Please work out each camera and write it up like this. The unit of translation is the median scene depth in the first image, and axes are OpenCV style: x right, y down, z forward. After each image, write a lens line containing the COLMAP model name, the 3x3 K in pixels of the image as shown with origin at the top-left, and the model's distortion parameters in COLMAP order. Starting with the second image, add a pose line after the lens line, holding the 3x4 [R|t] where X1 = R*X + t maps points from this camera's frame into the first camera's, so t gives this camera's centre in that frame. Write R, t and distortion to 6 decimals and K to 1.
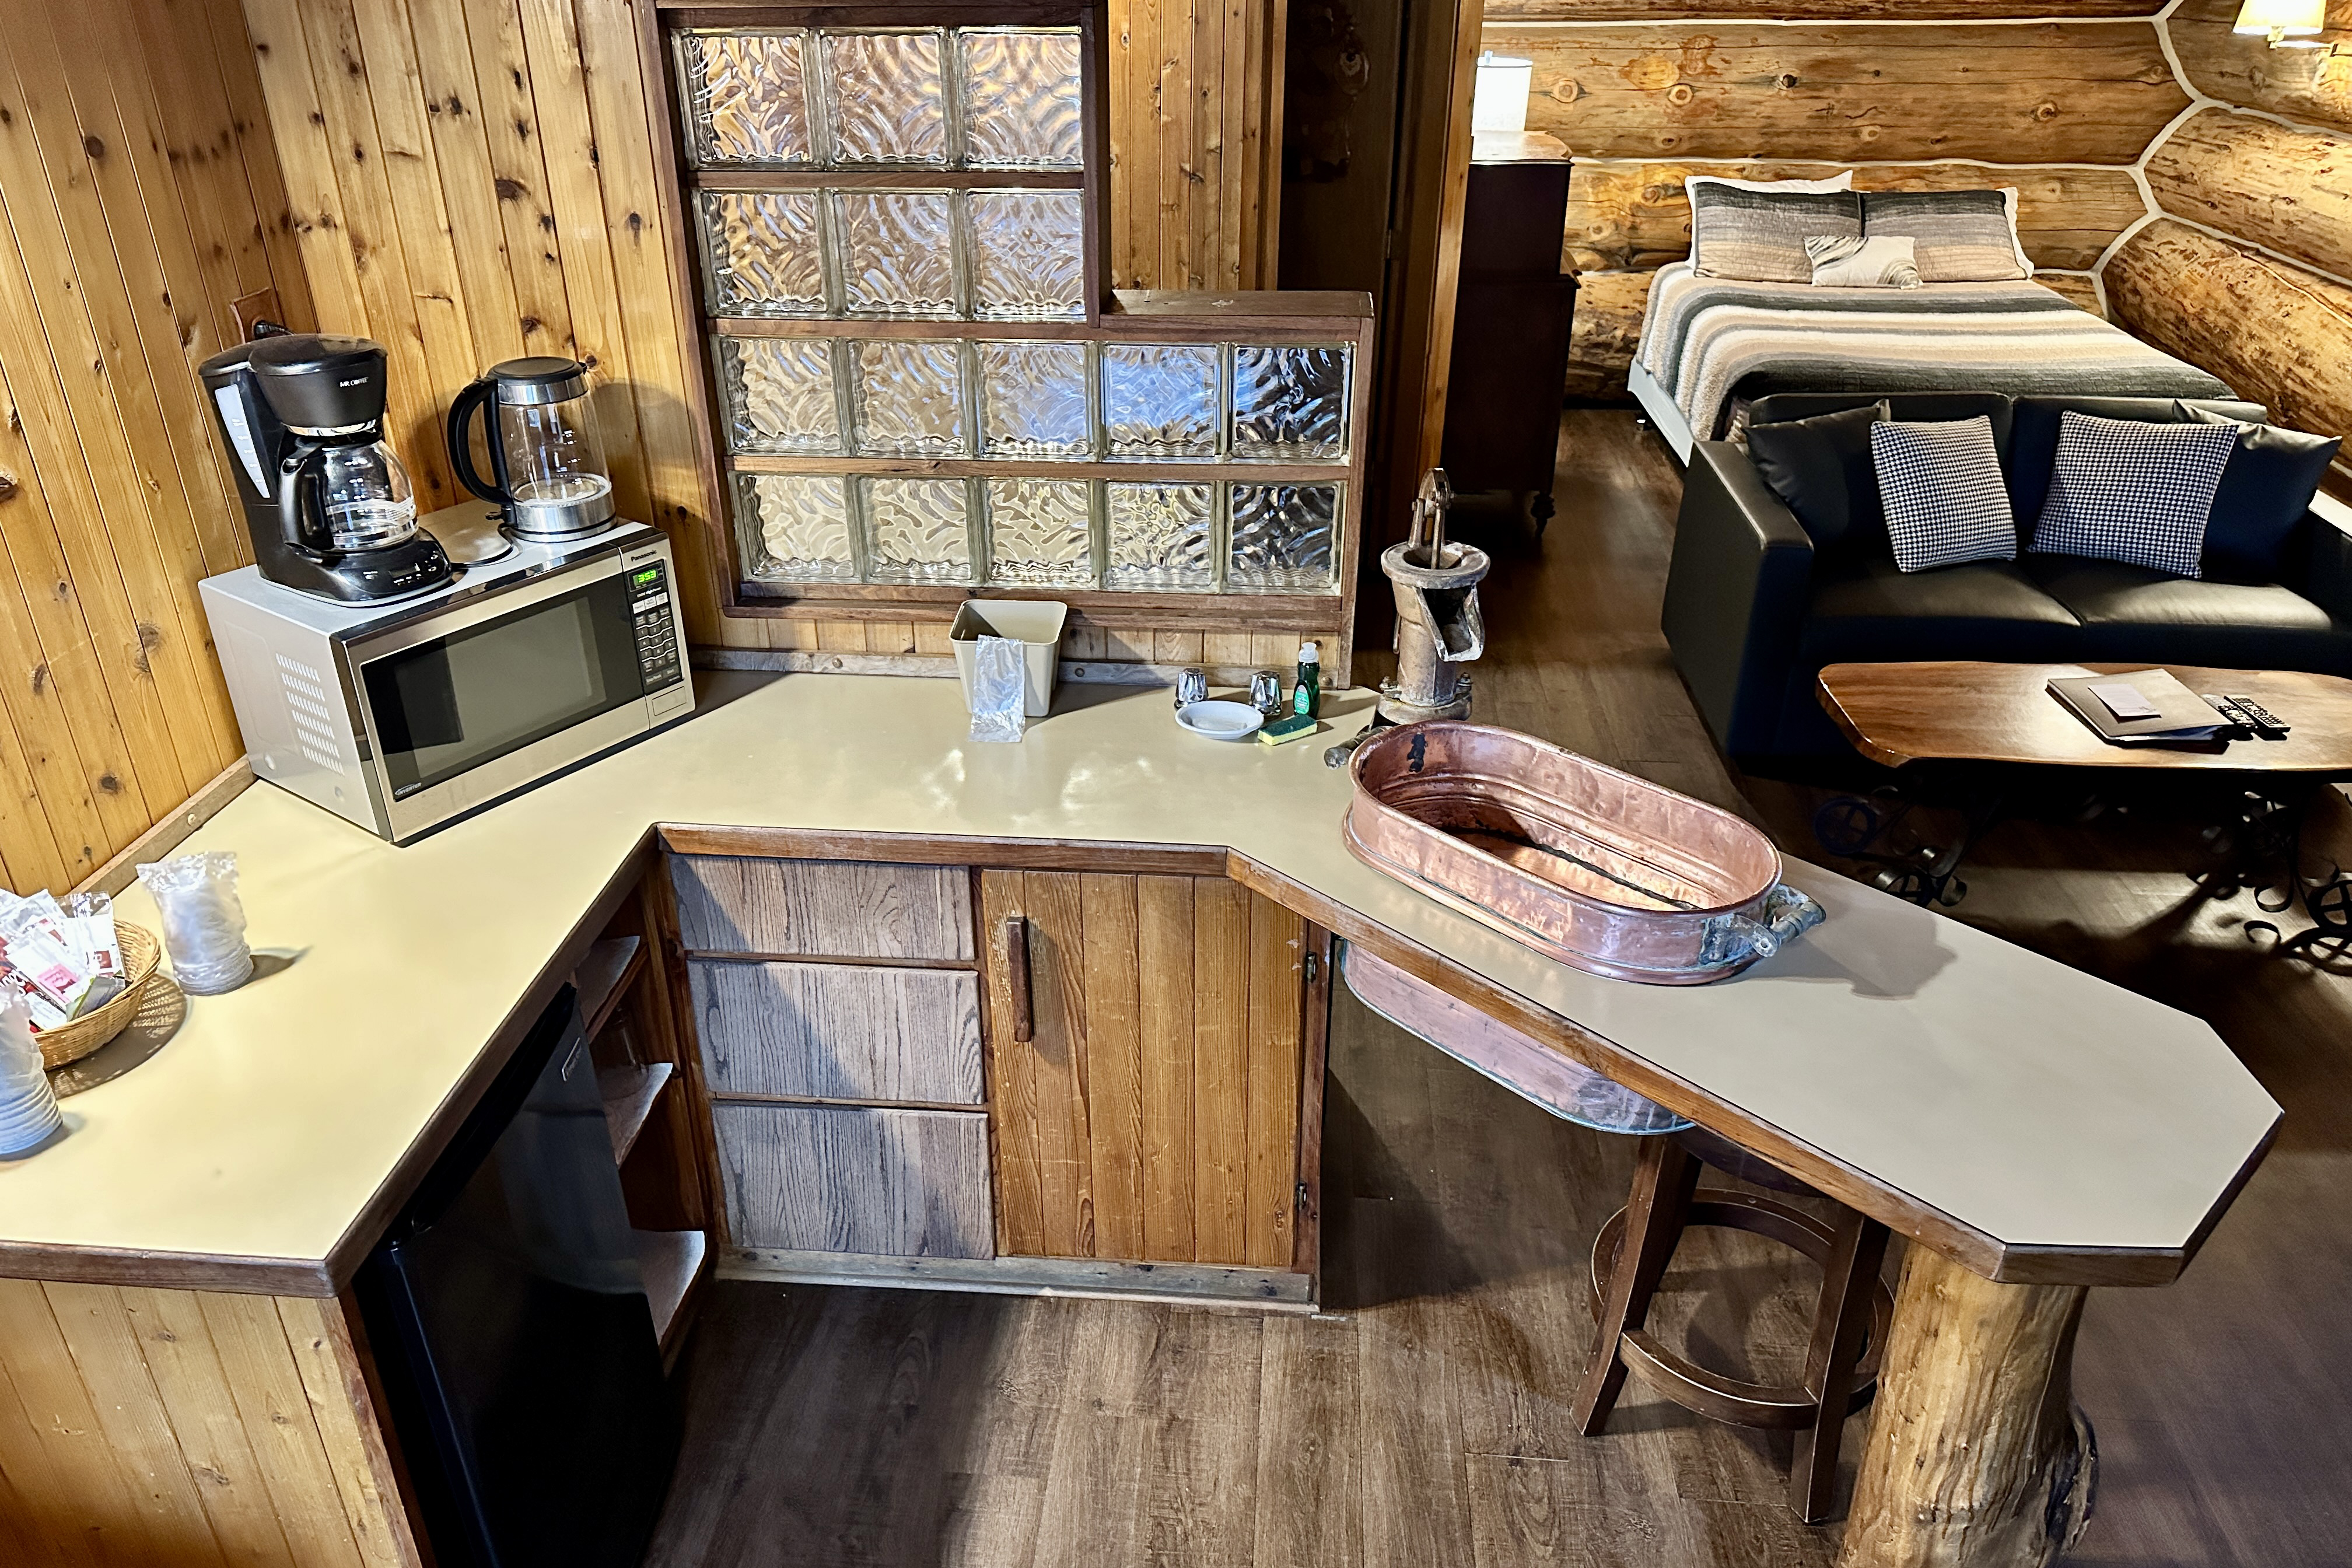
lens RADIAL K [[1648.5, 0, 1174.4], [0, 1648.5, 790.3], [0, 0, 1]] dist [0.053612, -0.052340]
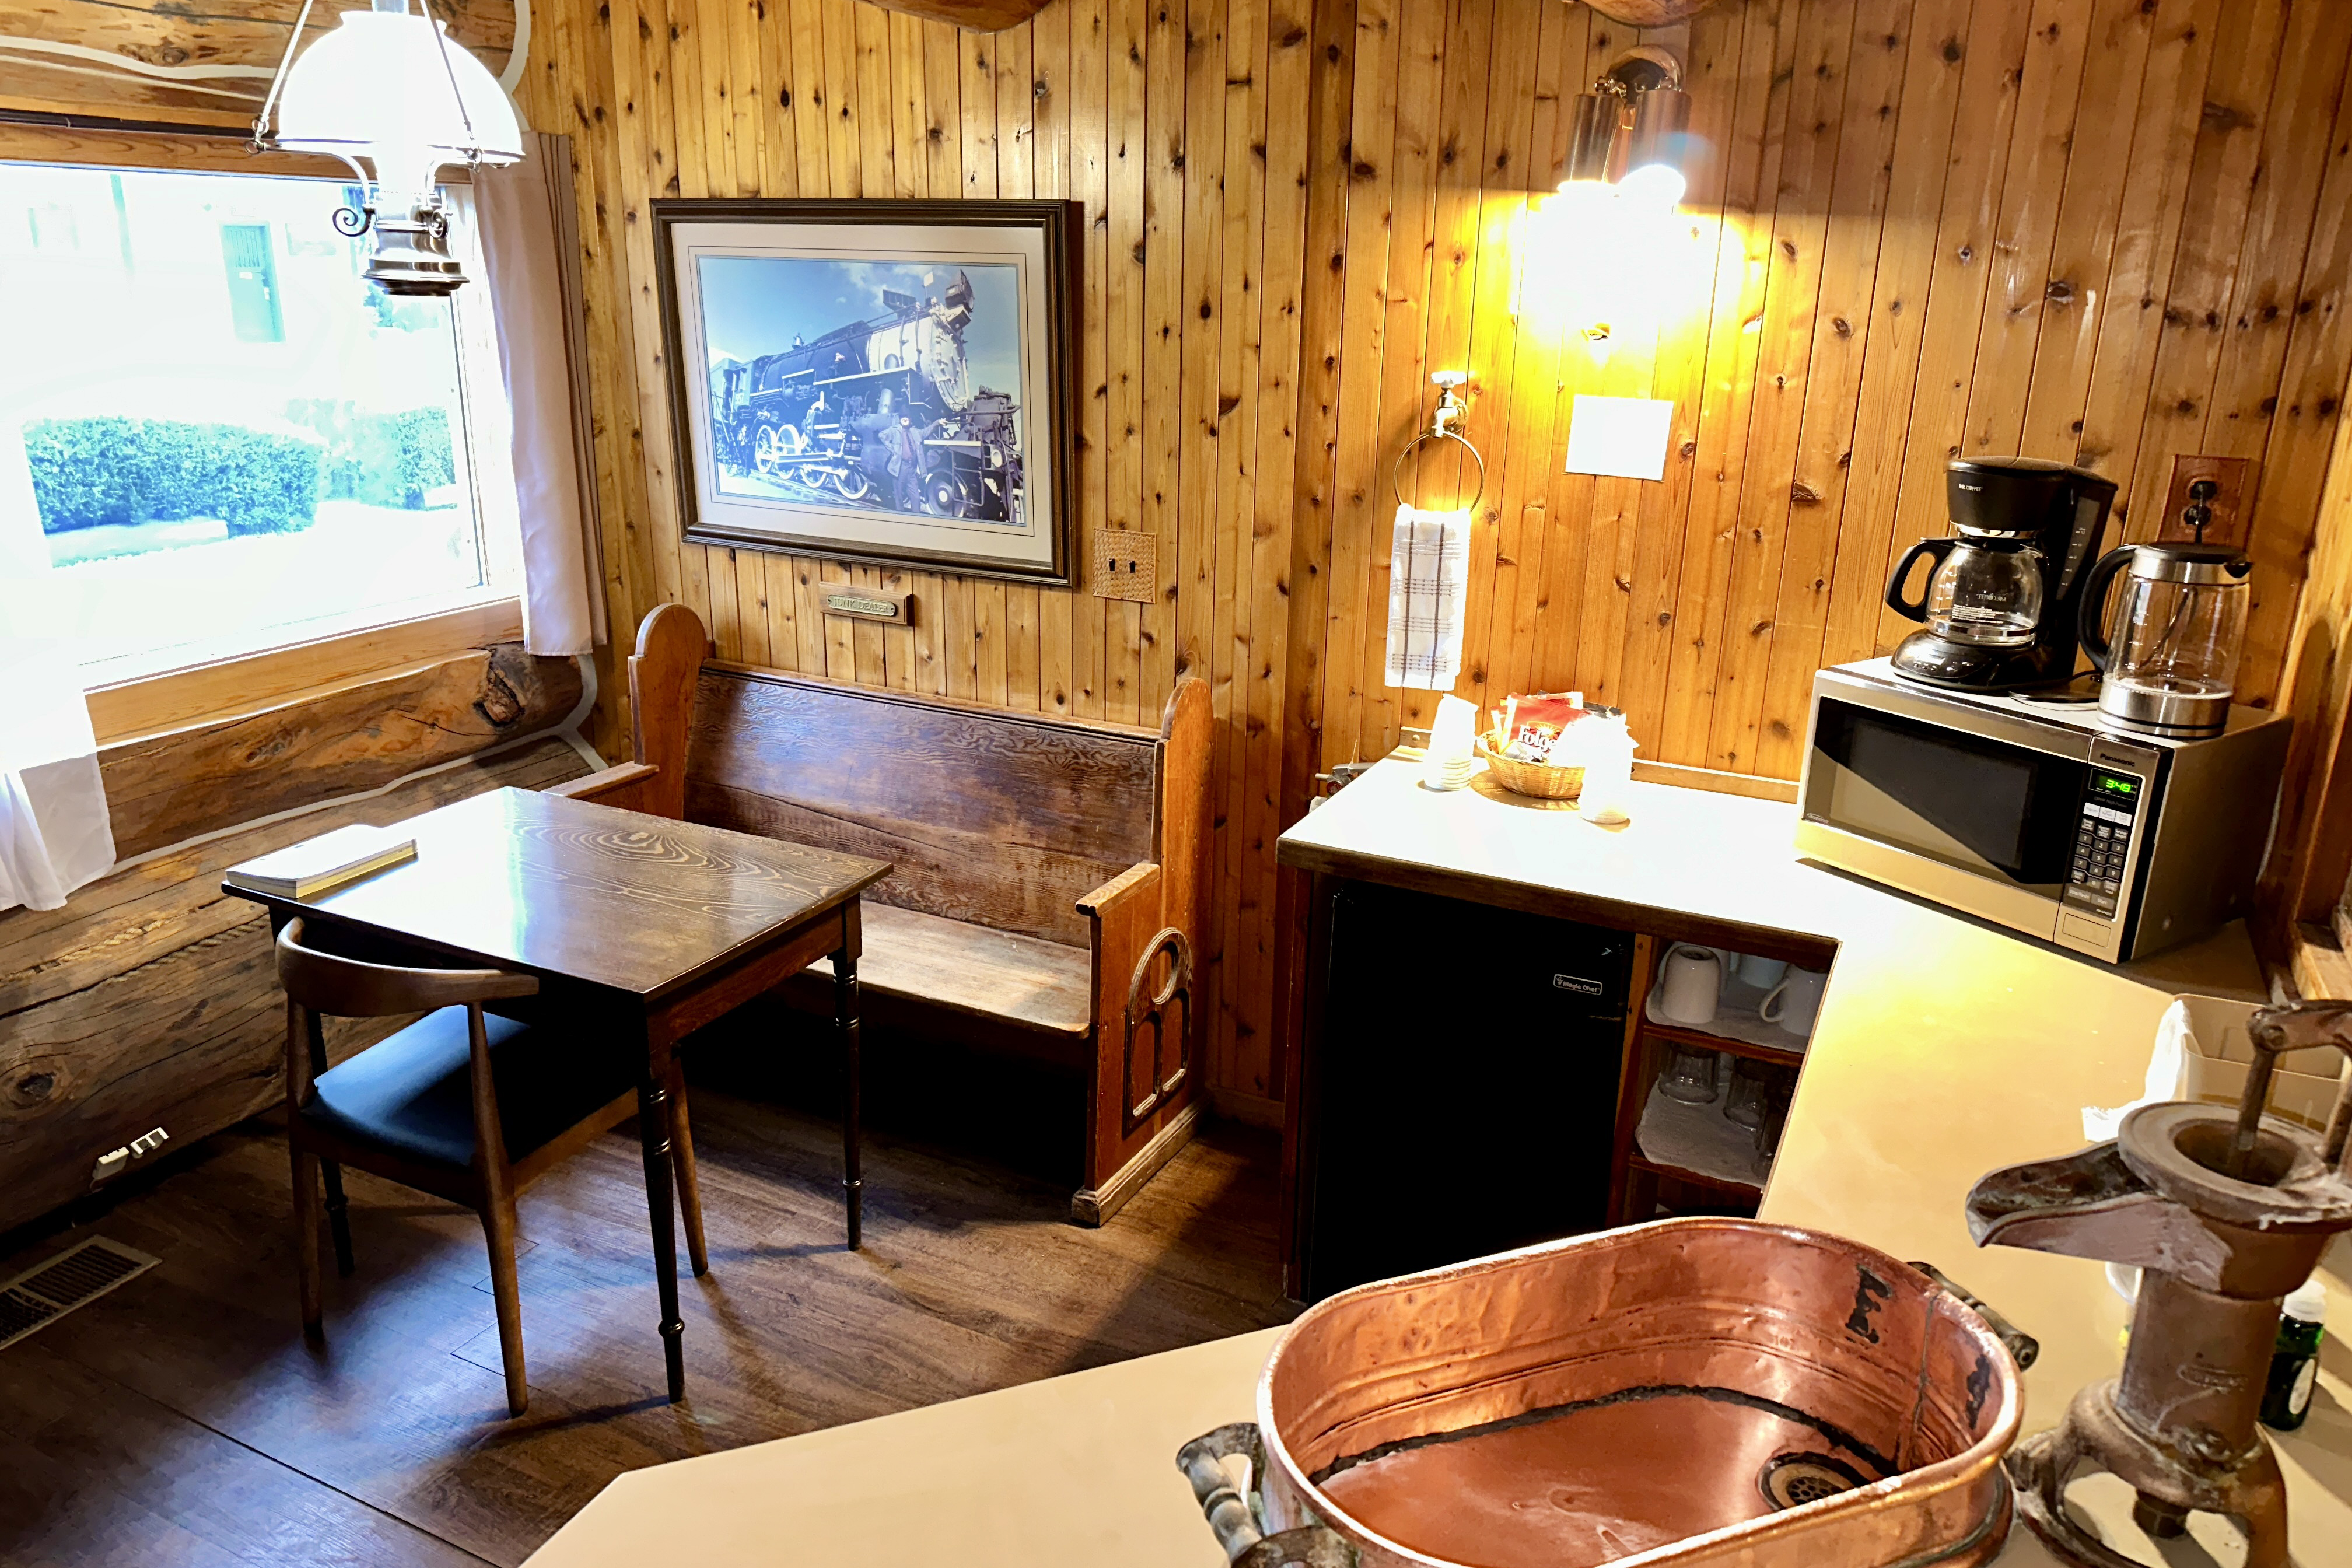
lens RADIAL K [[1648.5, 0, 1164.0], [0, 1648.5, 770.9], [0, 0, 1]] dist [0.053612, -0.052340]
pose [[-0.382546, 0.256991, -0.887476, 0.237526], [-0.462537, 0.778241, 0.424736, -0.100770], [0.799824, 0.572972, -0.178845, 0.275682]]
